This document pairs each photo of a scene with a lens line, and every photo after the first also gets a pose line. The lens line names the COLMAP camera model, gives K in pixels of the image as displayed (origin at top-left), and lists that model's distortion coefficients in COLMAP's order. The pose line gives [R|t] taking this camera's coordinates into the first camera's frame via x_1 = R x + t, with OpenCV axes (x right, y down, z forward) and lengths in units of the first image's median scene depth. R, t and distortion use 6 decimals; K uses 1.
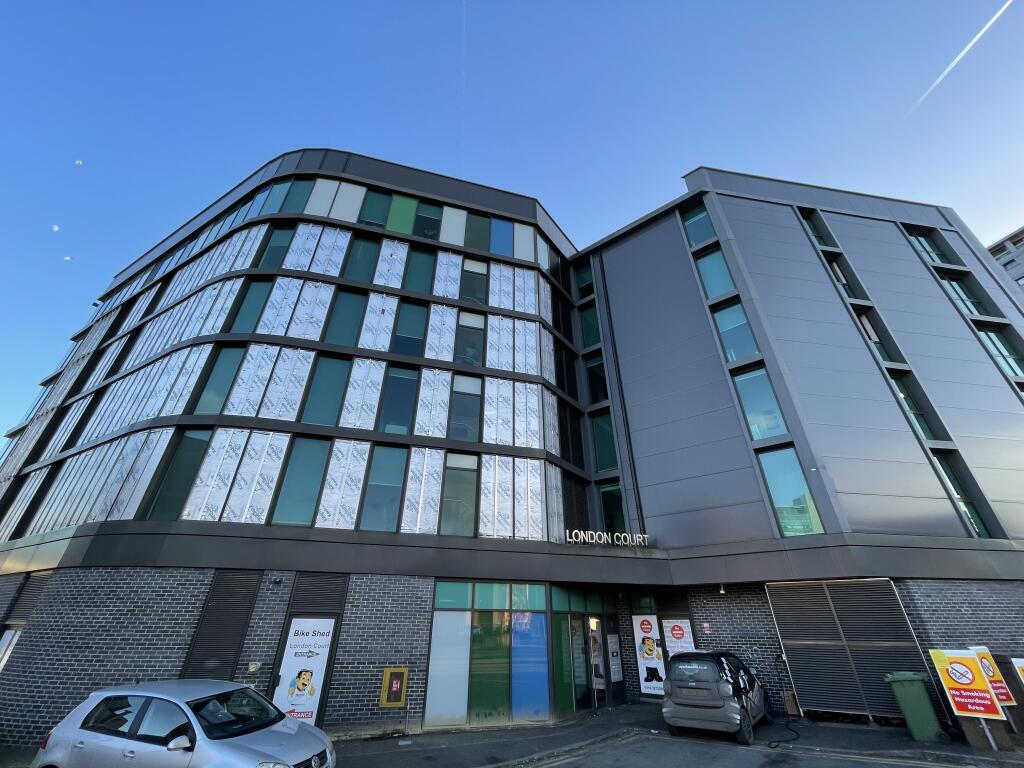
lens RADIAL K [[413.6, 0, 512.0], [0, 413.6, 384.0], [0, 0, 1]] dist [0.001125, -0.000109]
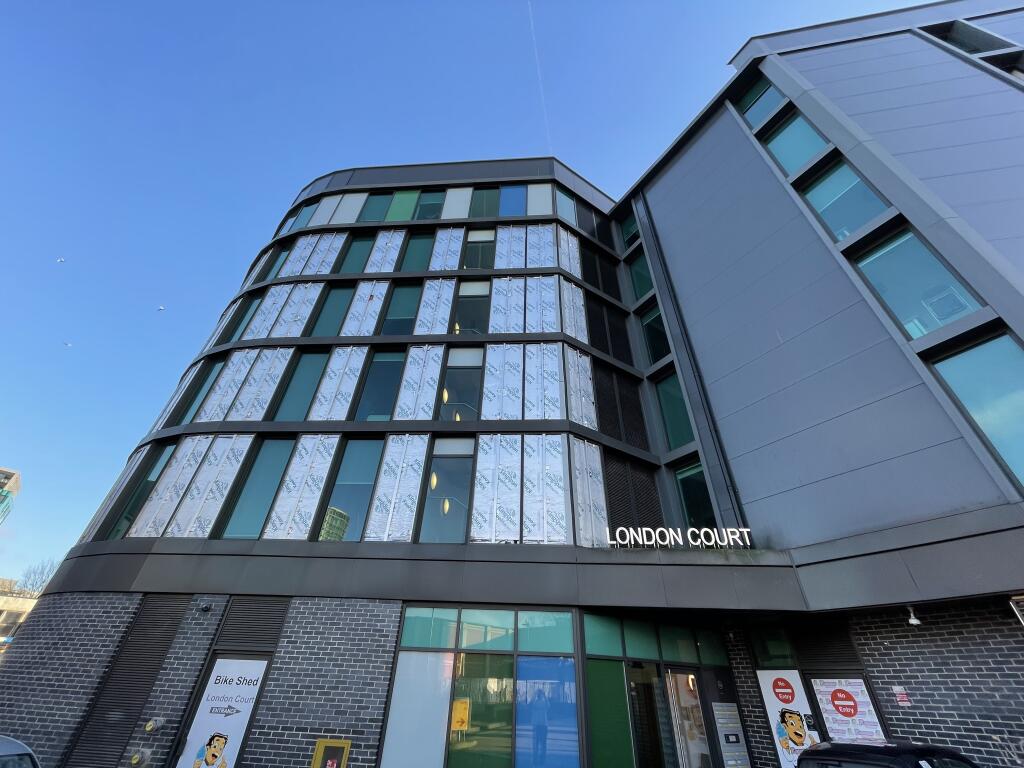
lens RADIAL K [[413.6, 0, 512.0], [0, 413.6, 384.0], [0, 0, 1]] dist [0.001125, -0.000109]
pose [[0.942894, -0.177312, -0.281979, 0.210525], [0.143861, 0.980295, -0.135371, 0.189375], [0.300425, 0.087075, 0.949822, 0.297364]]
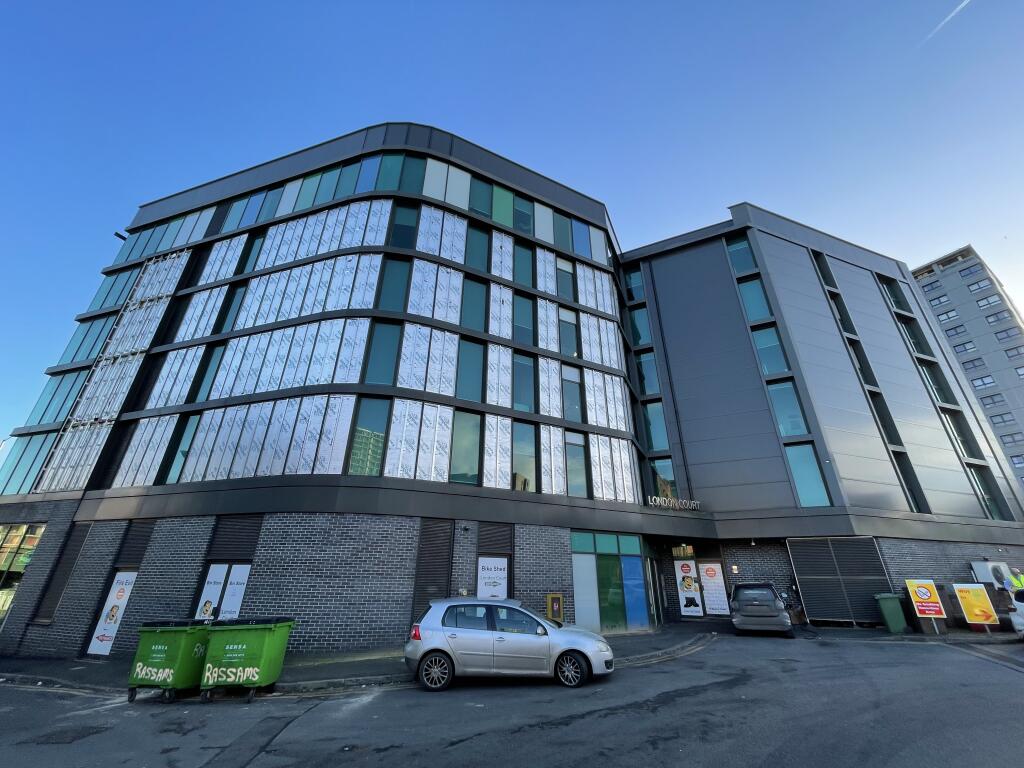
lens RADIAL K [[413.6, 0, 512.0], [0, 413.6, 384.0], [0, 0, 1]] dist [0.001125, -0.000109]
pose [[0.980644, 0.086608, 0.175605, -0.521798], [-0.102486, 0.991228, 0.083446, -0.054669], [-0.166837, -0.099828, 0.980918, -0.151919]]
